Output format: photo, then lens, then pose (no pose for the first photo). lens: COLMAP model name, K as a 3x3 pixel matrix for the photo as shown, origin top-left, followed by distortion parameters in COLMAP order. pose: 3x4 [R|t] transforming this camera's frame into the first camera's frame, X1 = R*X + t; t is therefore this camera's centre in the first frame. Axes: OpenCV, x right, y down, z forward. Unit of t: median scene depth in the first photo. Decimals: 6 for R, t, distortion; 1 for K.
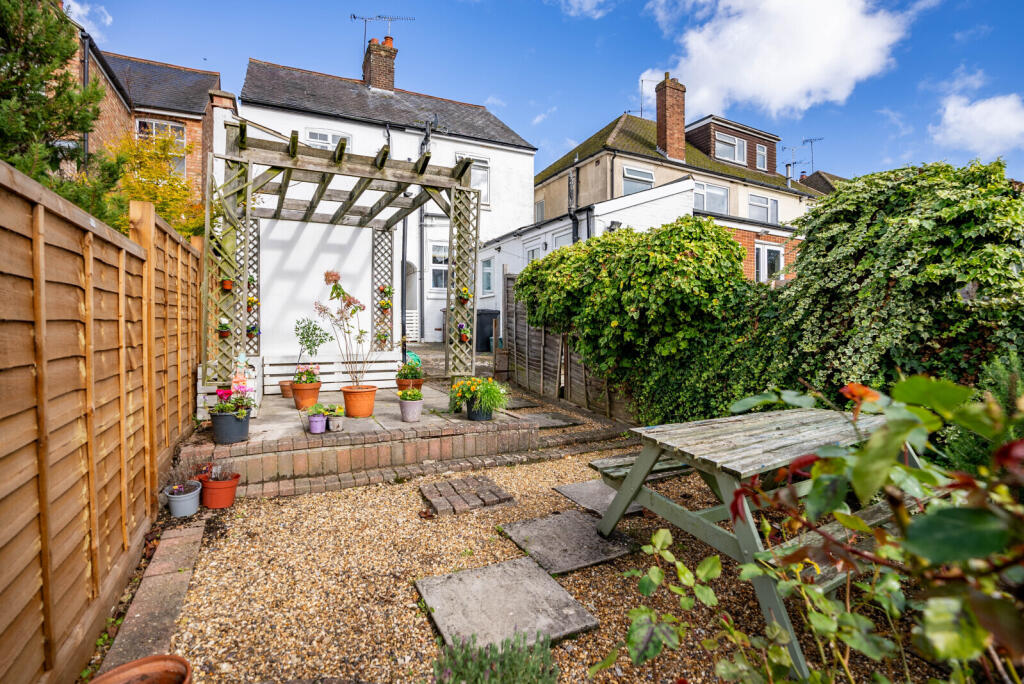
lens RADIAL K [[472.8, 0, 491.9], [0, 472.8, 318.6], [0, 0, 1]] dist [0.000132, 0.000035]
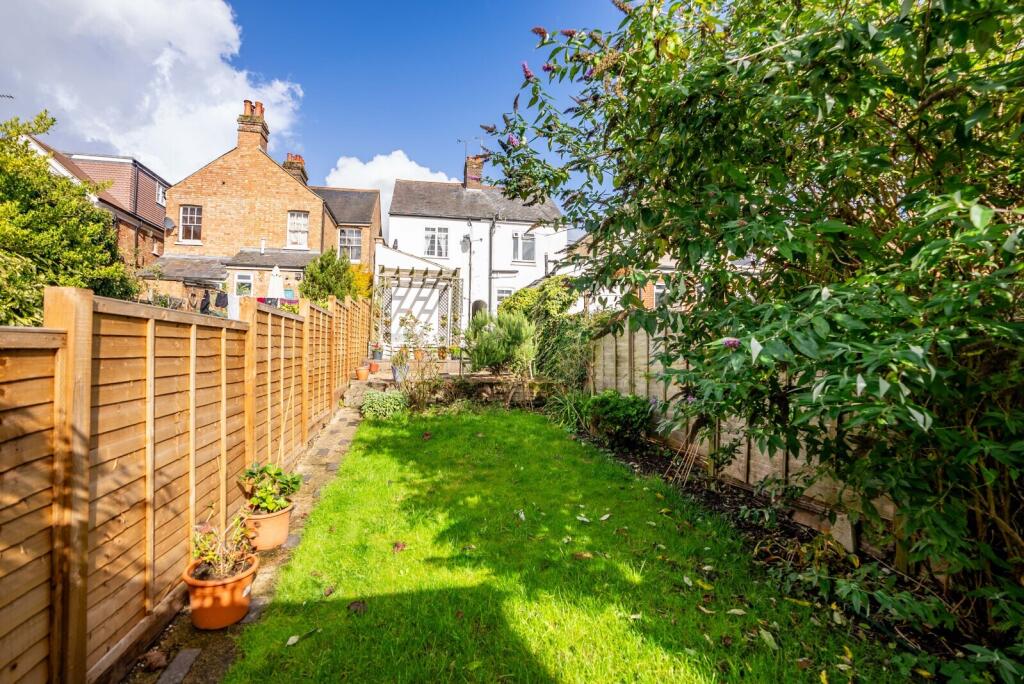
lens RADIAL K [[468.3, 0, 510.9], [0, 468.3, 338.5], [0, 0, 1]] dist [-0.001487, 0.001776]
pose [[0.968451, -0.000024, -0.249205, 0.321460], [-0.005249, 0.999776, -0.020496, 0.043792], [0.249150, 0.021158, 0.968234, -0.536264]]
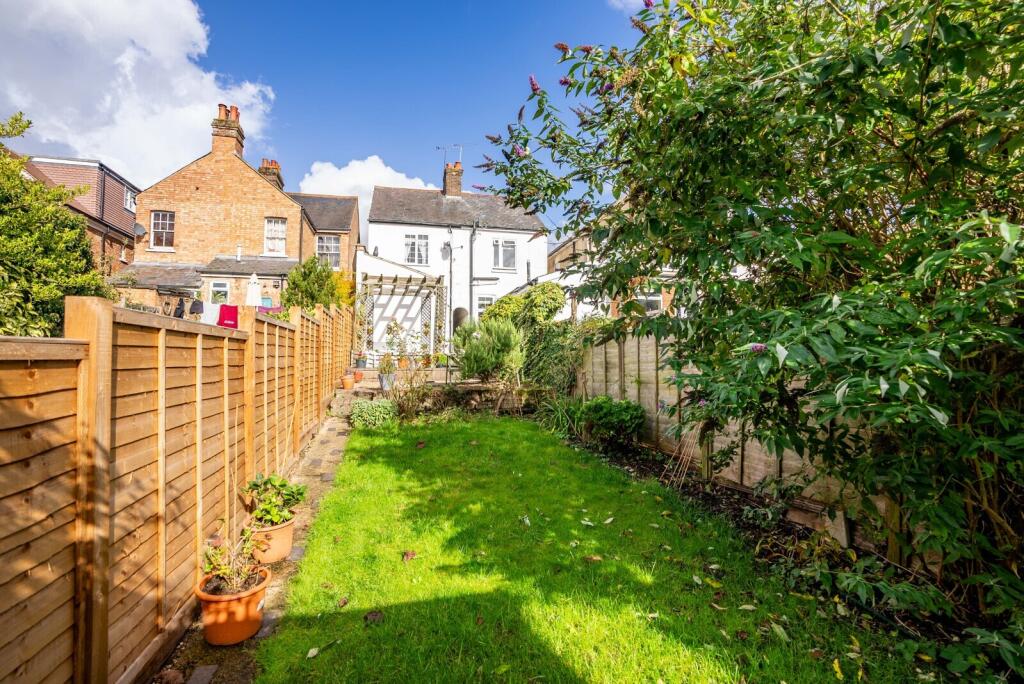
lens RADIAL K [[470.2, 0, 512.0], [0, 470.2, 342.0], [0, 0, 1]] dist [0.002978, -0.000964]
pose [[0.979995, -0.009477, -0.198796, 0.306462], [0.003883, 0.999586, -0.028508, 0.043850], [0.198984, 0.027166, 0.979626, -0.543923]]
